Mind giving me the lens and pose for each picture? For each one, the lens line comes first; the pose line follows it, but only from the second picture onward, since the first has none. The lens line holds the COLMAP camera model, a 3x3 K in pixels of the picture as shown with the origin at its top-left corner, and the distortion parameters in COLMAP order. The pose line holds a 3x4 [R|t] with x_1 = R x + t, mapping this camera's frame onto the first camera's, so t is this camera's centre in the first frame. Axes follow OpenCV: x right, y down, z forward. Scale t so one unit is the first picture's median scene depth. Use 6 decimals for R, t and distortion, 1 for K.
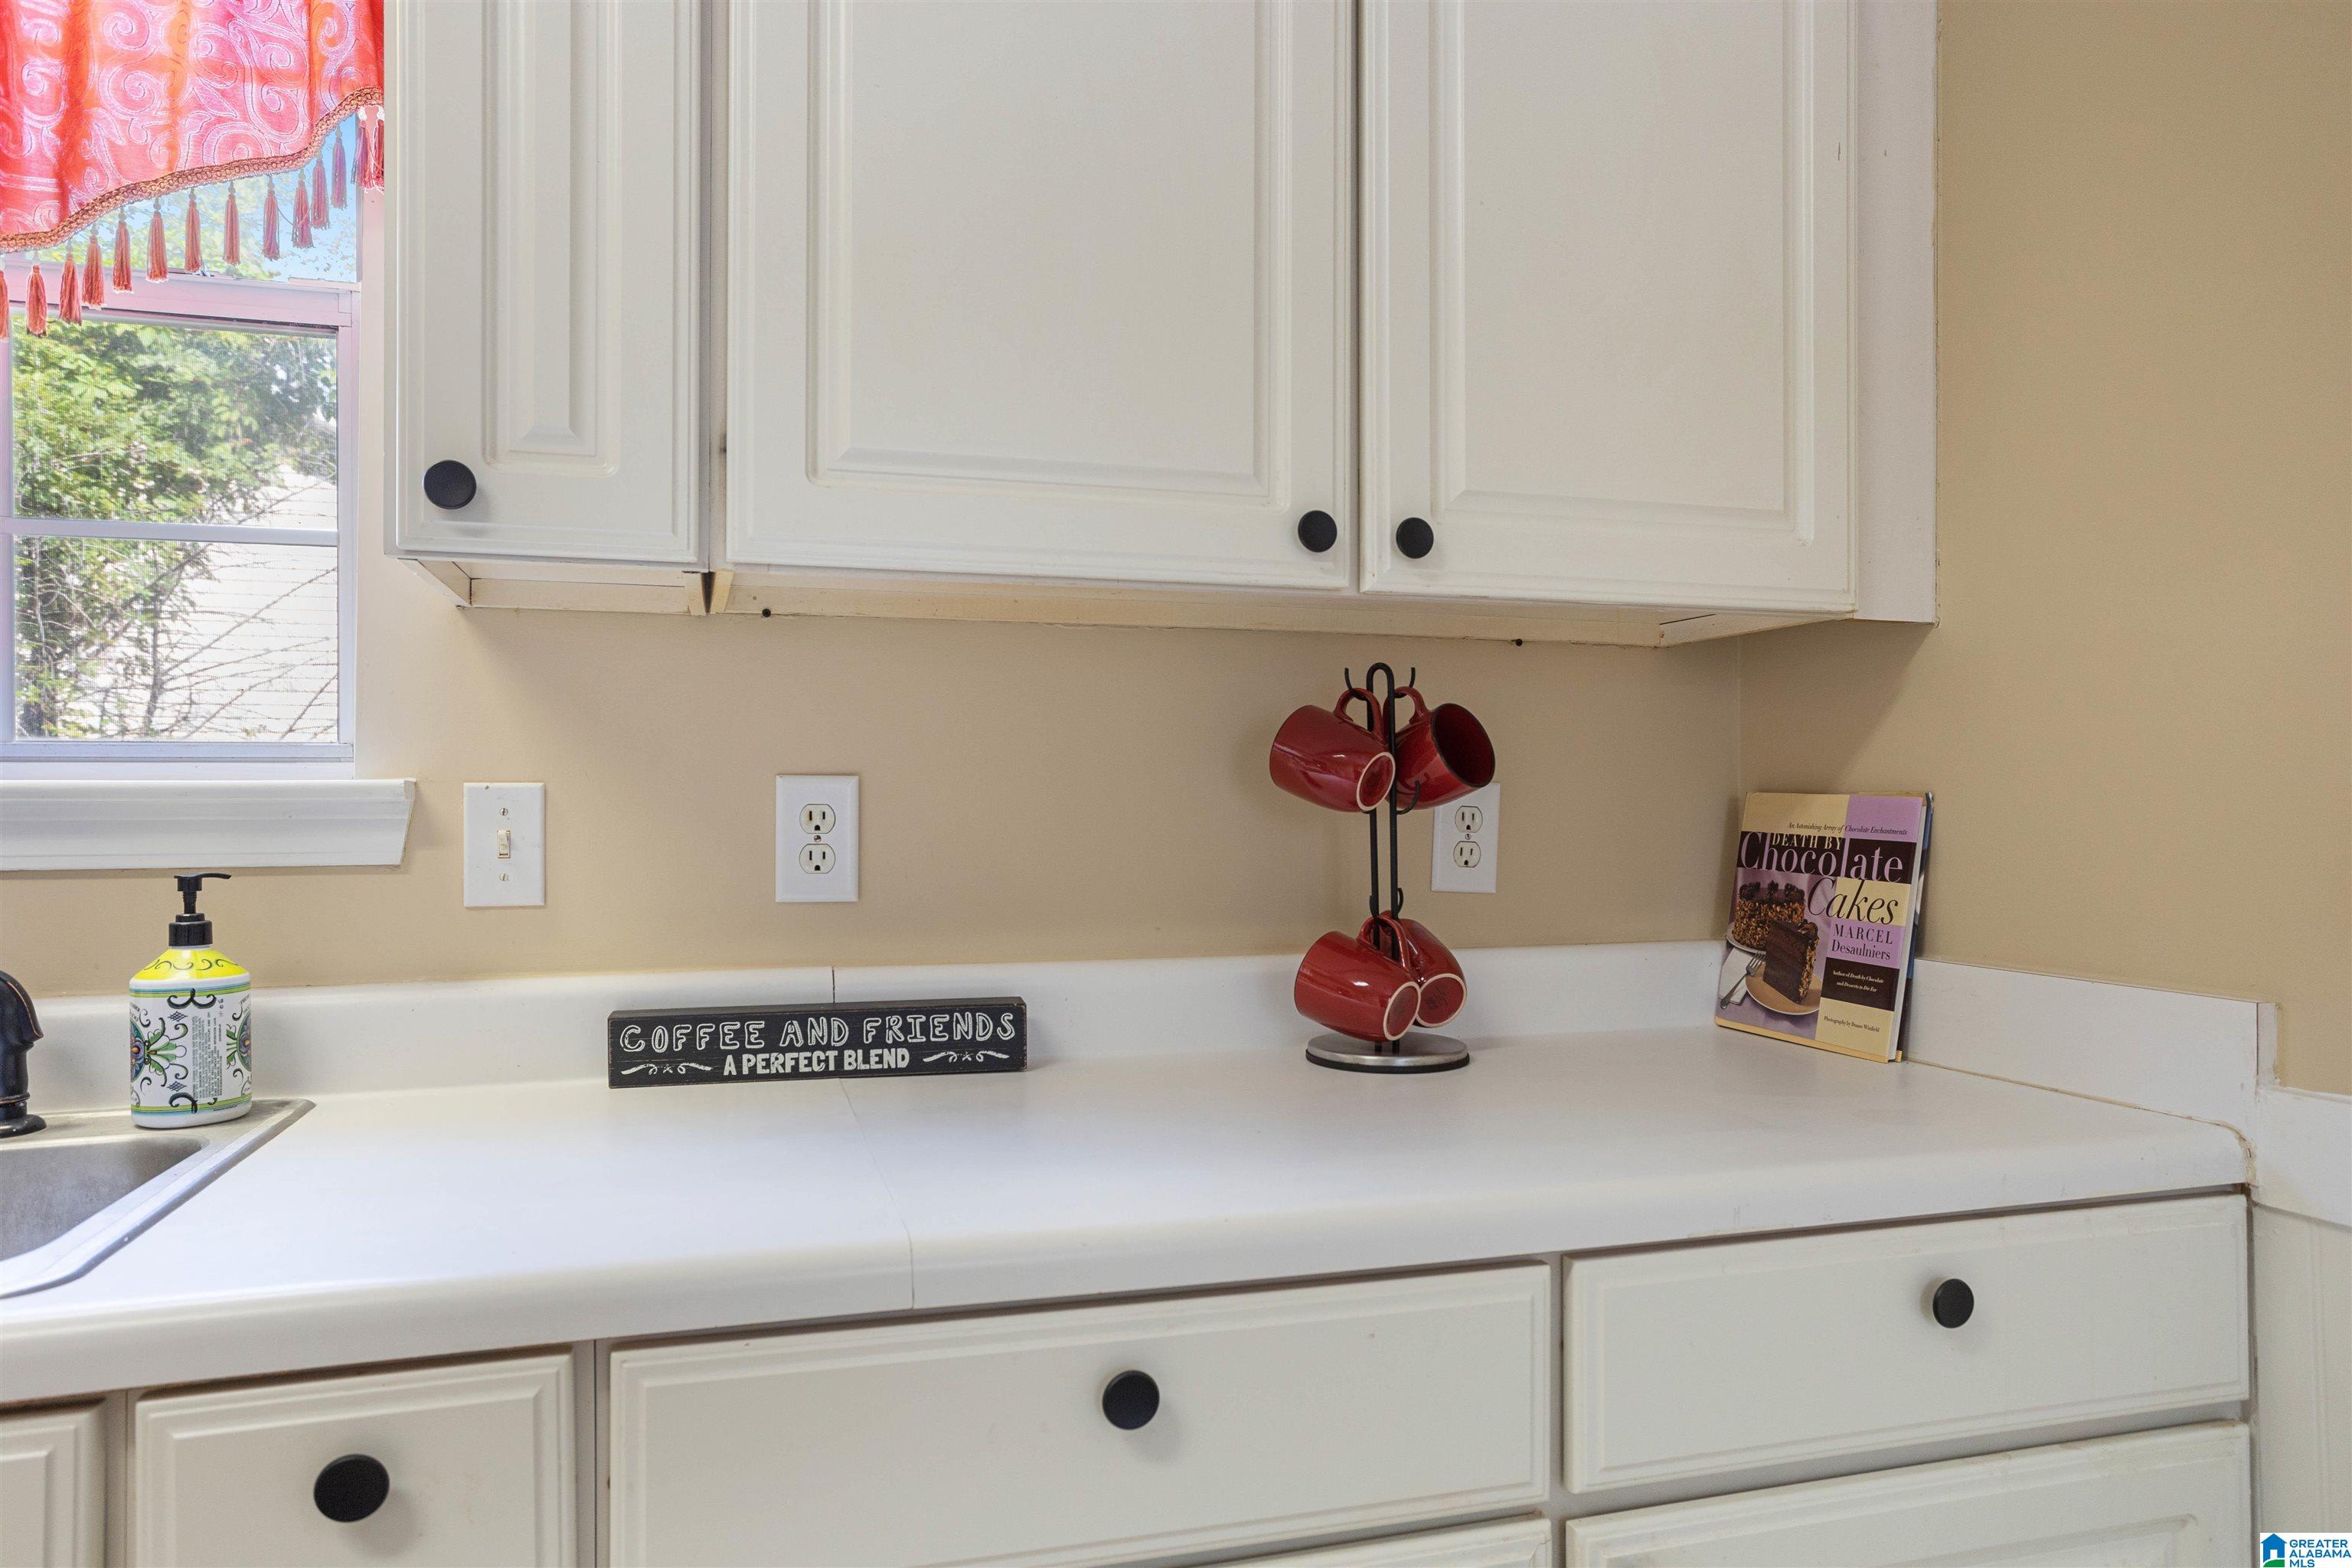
lens RADIAL K [[1541.8, 0, 1179.3], [0, 1541.8, 787.6], [0, 0, 1]] dist [0.007585, 0.001791]
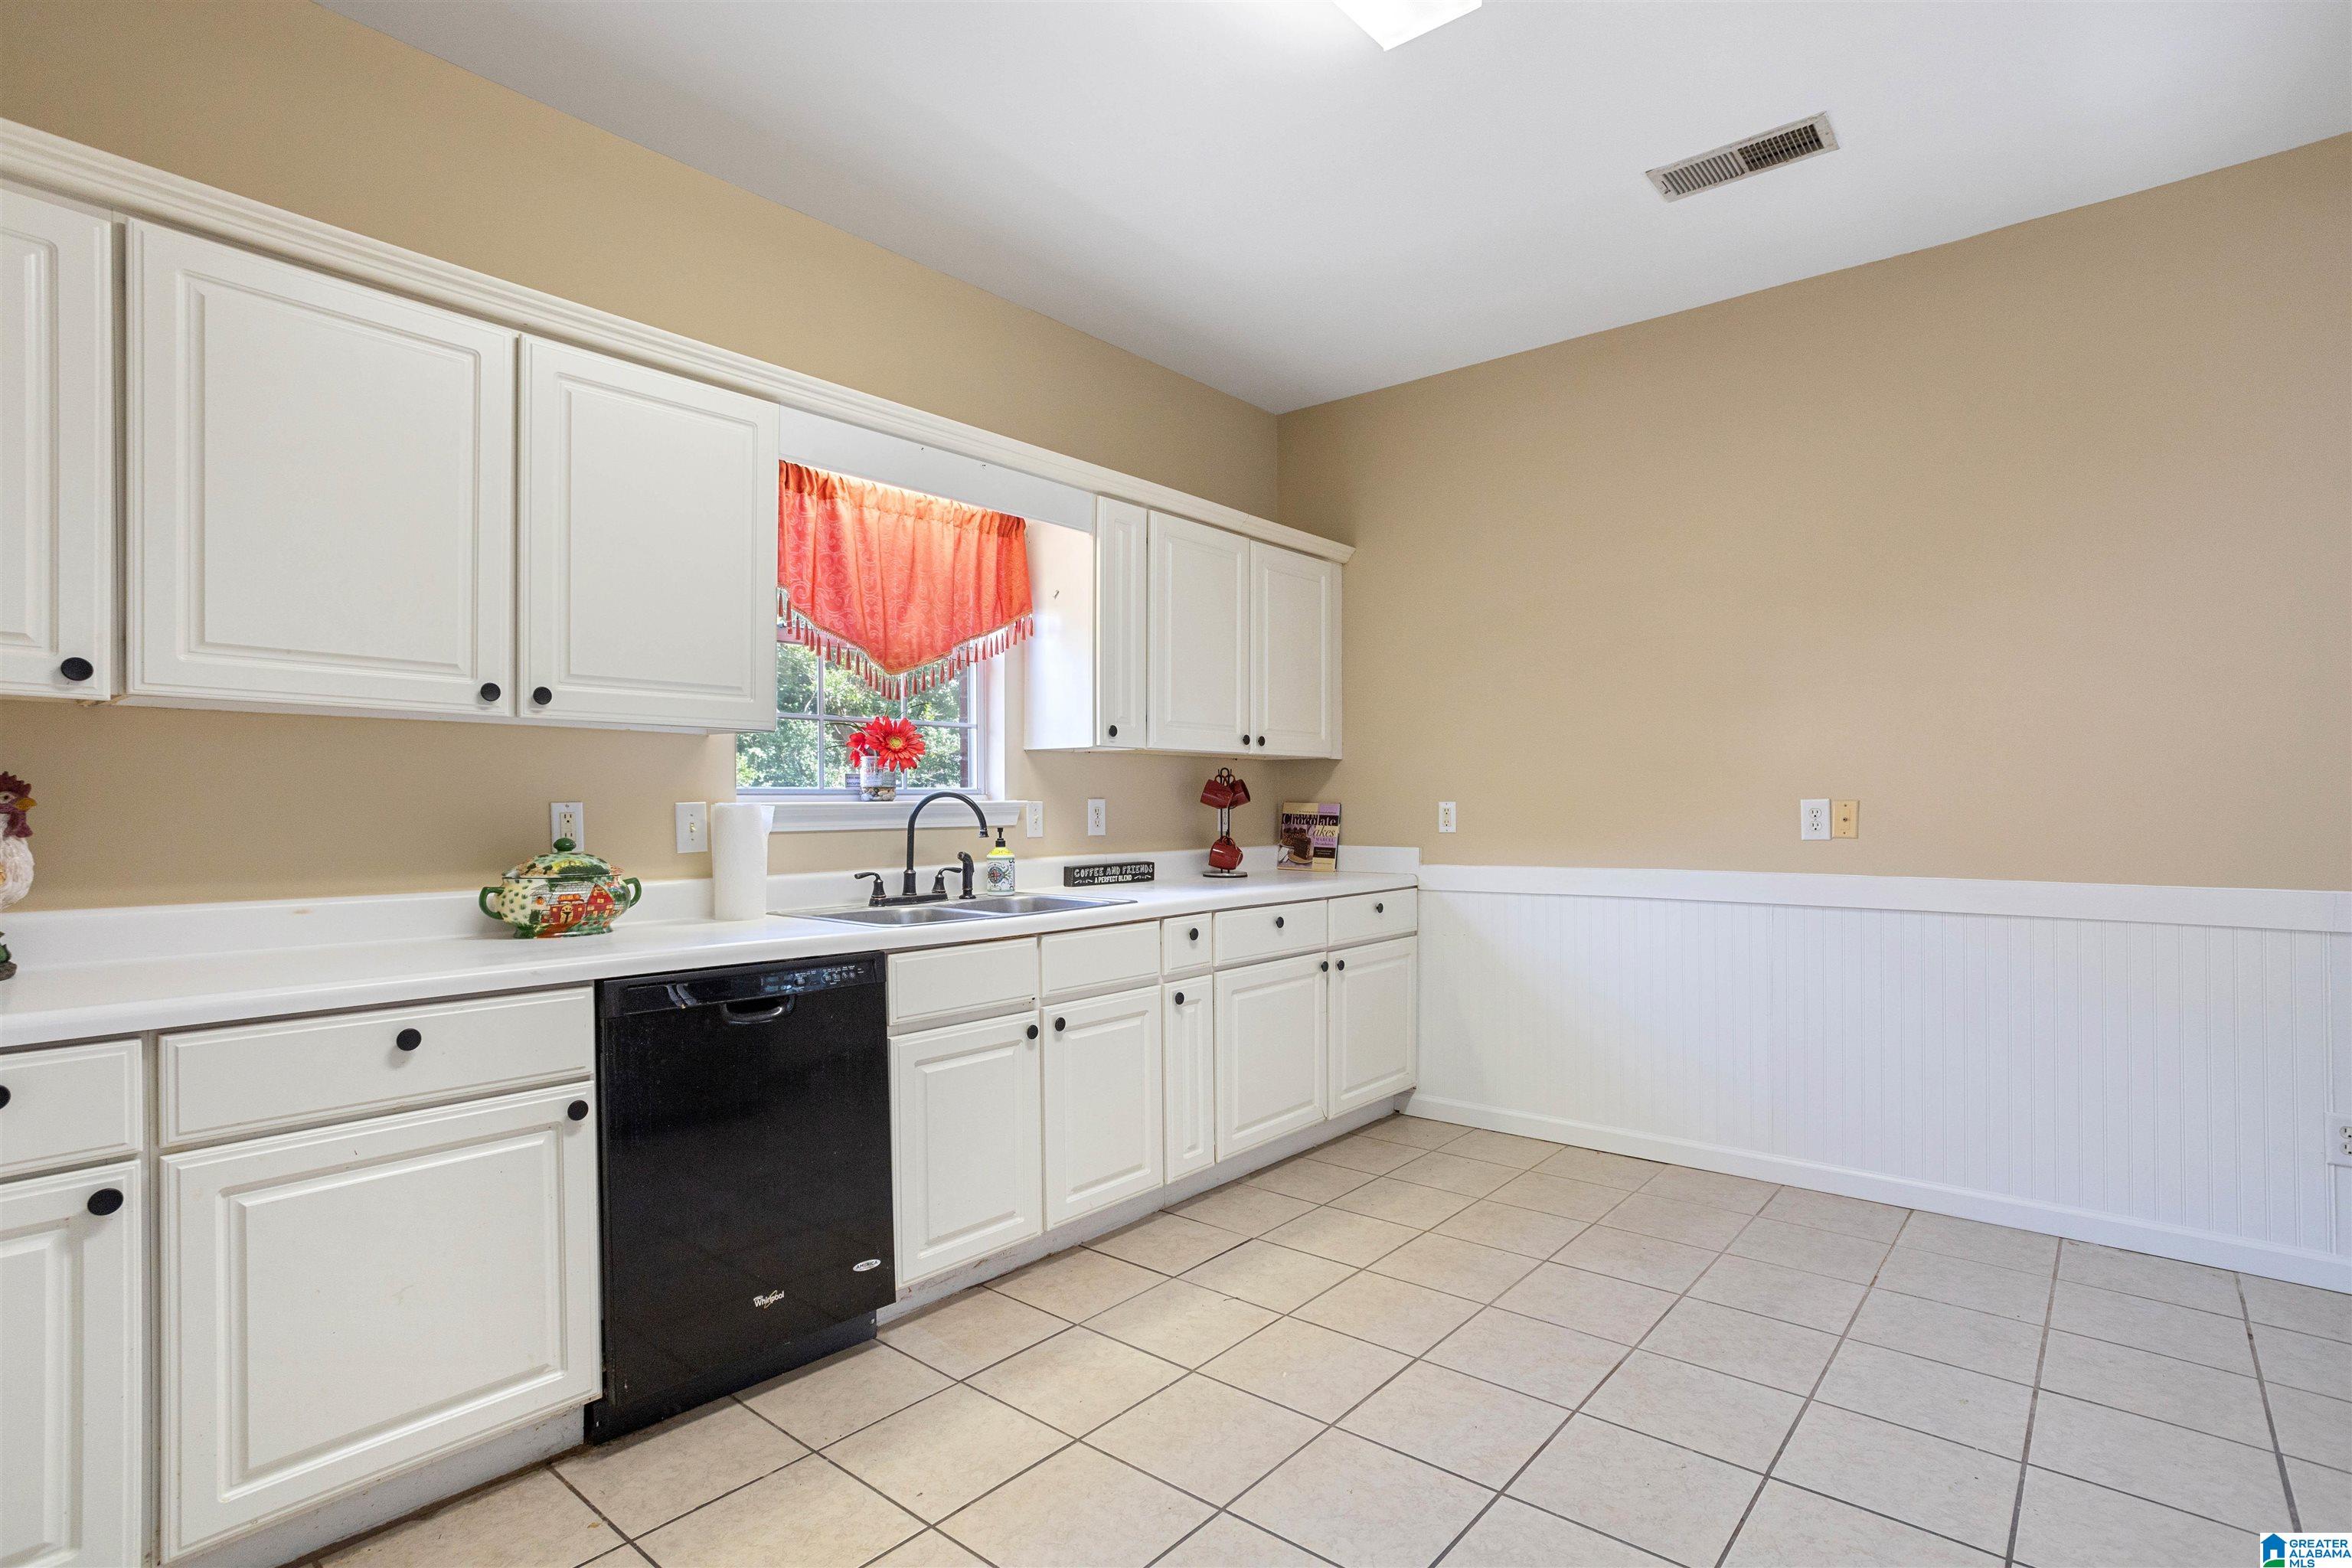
lens RADIAL K [[1147.2, 0, 1175.8], [0, 1147.2, 785.4], [0, 0, 1]] dist [-0.019450, 0.007465]
pose [[0.846033, 0.005216, 0.533106, -1.416906], [-0.003113, 0.999983, -0.004843, -0.025858], [-0.533122, 0.002437, 0.846035, -1.237567]]
